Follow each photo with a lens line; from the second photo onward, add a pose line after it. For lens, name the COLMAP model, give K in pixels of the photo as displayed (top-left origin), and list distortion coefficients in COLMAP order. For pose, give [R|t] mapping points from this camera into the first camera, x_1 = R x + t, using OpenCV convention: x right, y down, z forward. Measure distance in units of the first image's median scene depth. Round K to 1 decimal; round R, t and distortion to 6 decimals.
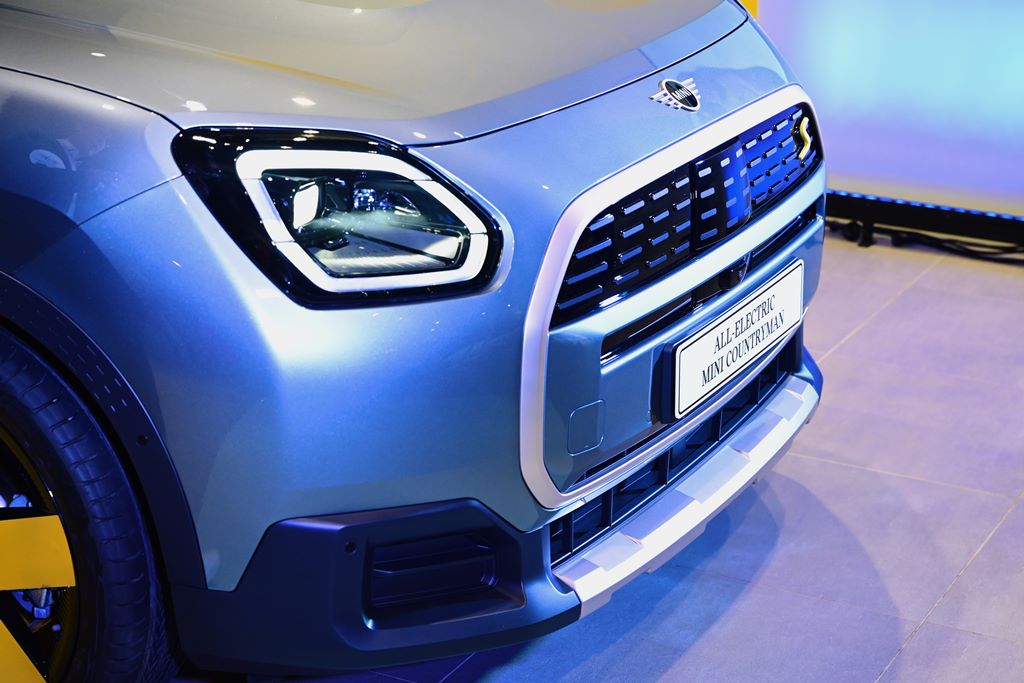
lens RADIAL K [[2188.7, 0, 511.0], [0, 2188.7, 343.1], [0, 0, 1]] dist [0.015151, 0.000000]
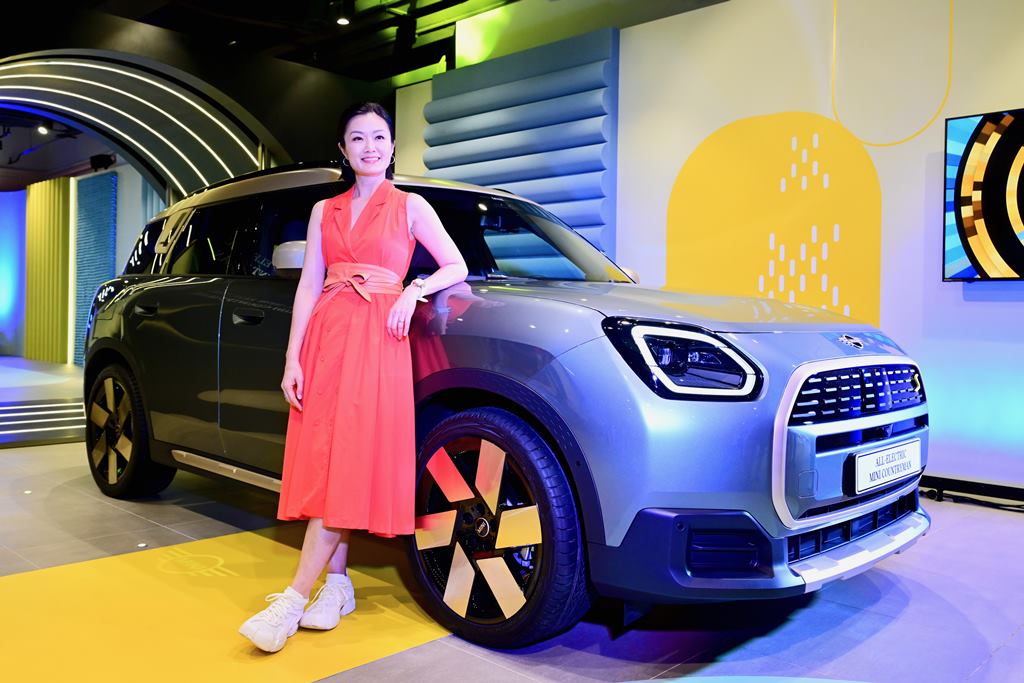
lens RADIAL K [[852.0, 0, 509.8], [0, 852.0, 312.0], [0, 0, 1]] dist [-0.008804, 0.009712]
pose [[0.959881, 0.006949, -0.280321, -0.008075], [-0.097828, 0.945180, -0.311553, 0.151939], [0.262789, 0.326477, 0.907940, 0.203010]]
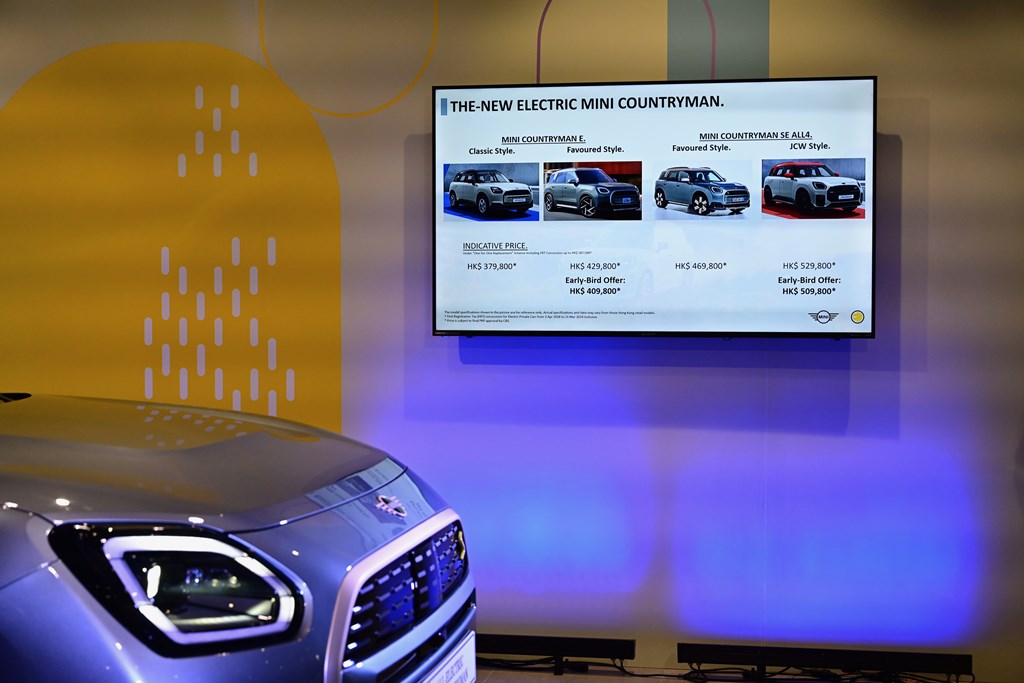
lens RADIAL K [[1559.3, 0, 509.6], [0, 1559.3, 337.1], [0, 0, 1]] dist [-0.052929, 0.000000]
pose [[0.956182, -0.018920, 0.292162, -0.145955], [0.104674, 0.954044, -0.280790, 0.071938], [-0.273423, 0.299068, 0.914220, 0.069259]]
